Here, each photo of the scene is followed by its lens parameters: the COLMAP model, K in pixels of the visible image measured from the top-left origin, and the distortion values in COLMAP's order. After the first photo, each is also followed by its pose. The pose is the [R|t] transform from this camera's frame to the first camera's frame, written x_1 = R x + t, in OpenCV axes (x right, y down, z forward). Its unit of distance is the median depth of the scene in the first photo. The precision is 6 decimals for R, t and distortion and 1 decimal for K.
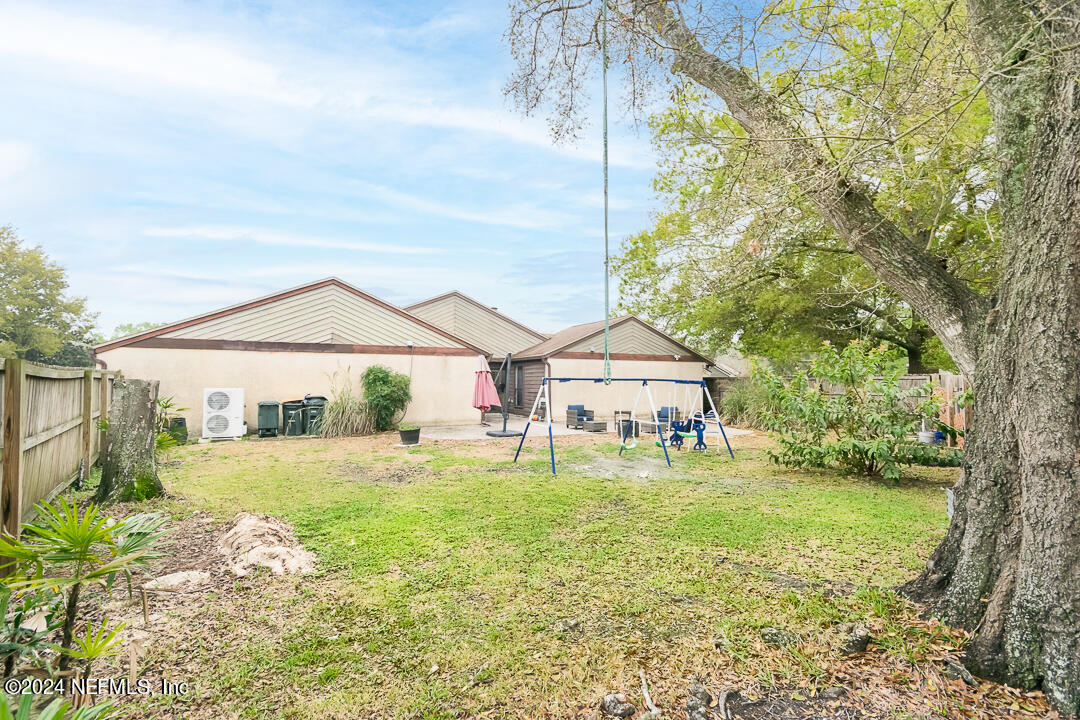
lens RADIAL K [[489.4, 0, 540.0], [0, 489.4, 360.0], [0, 0, 1]] dist [-0.000602, -0.000270]
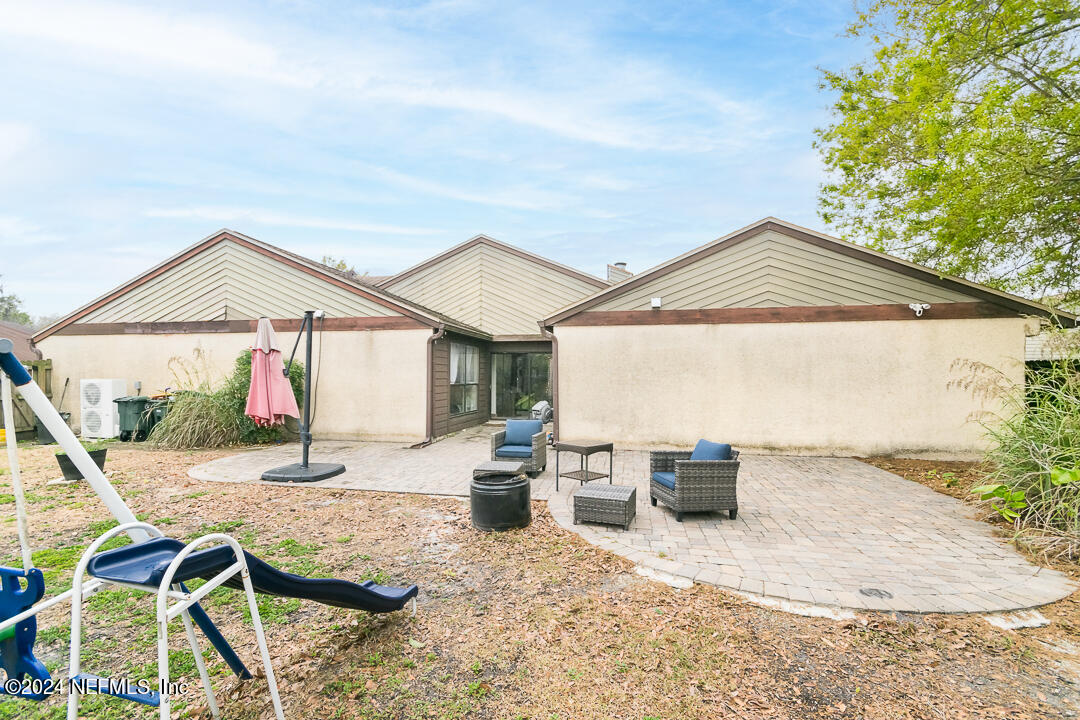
lens RADIAL K [[494.4, 0, 537.2], [0, 494.4, 396.2], [0, 0, 1]] dist [0.000637, 0.000181]
pose [[0.770622, 0.019264, -0.637001, 0.375544], [0.021603, 0.998179, 0.056321, 0.044240], [0.636926, -0.057164, 0.768803, 0.640981]]
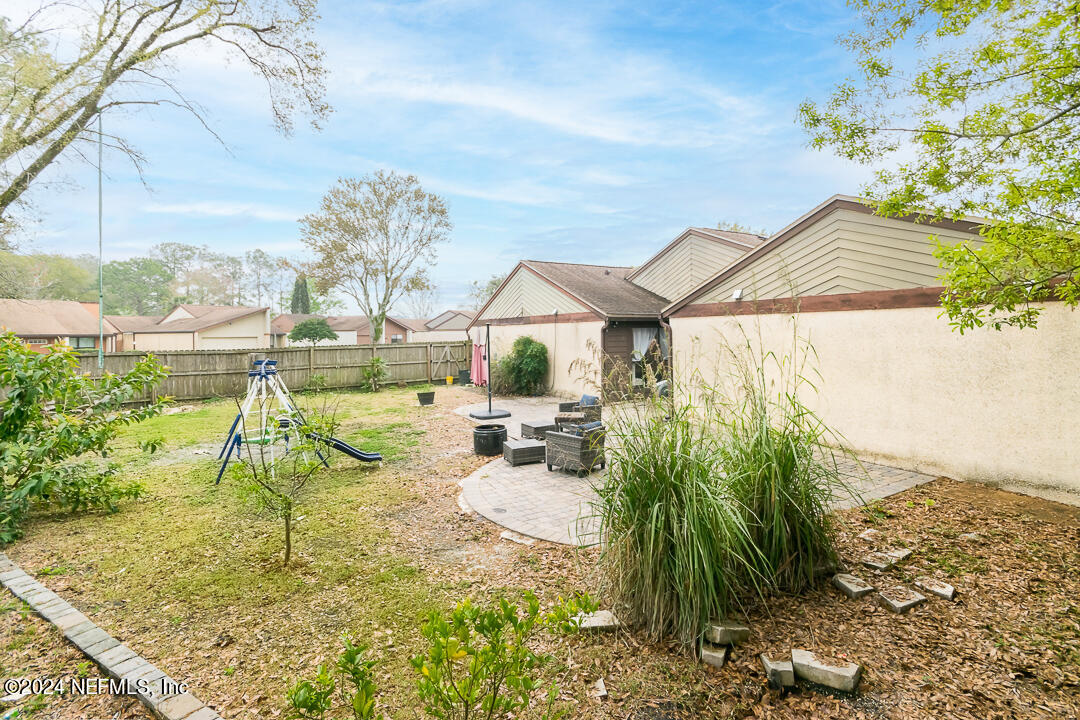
lens RADIAL K [[489.4, 0, 540.0], [0, 489.4, 360.0], [0, 0, 1]] dist [-0.000602, -0.000270]
pose [[0.027951, 0.048709, -0.998422, 0.691888], [0.044189, 0.997775, 0.049915, 0.012202], [0.998632, -0.045515, 0.025736, 0.903859]]
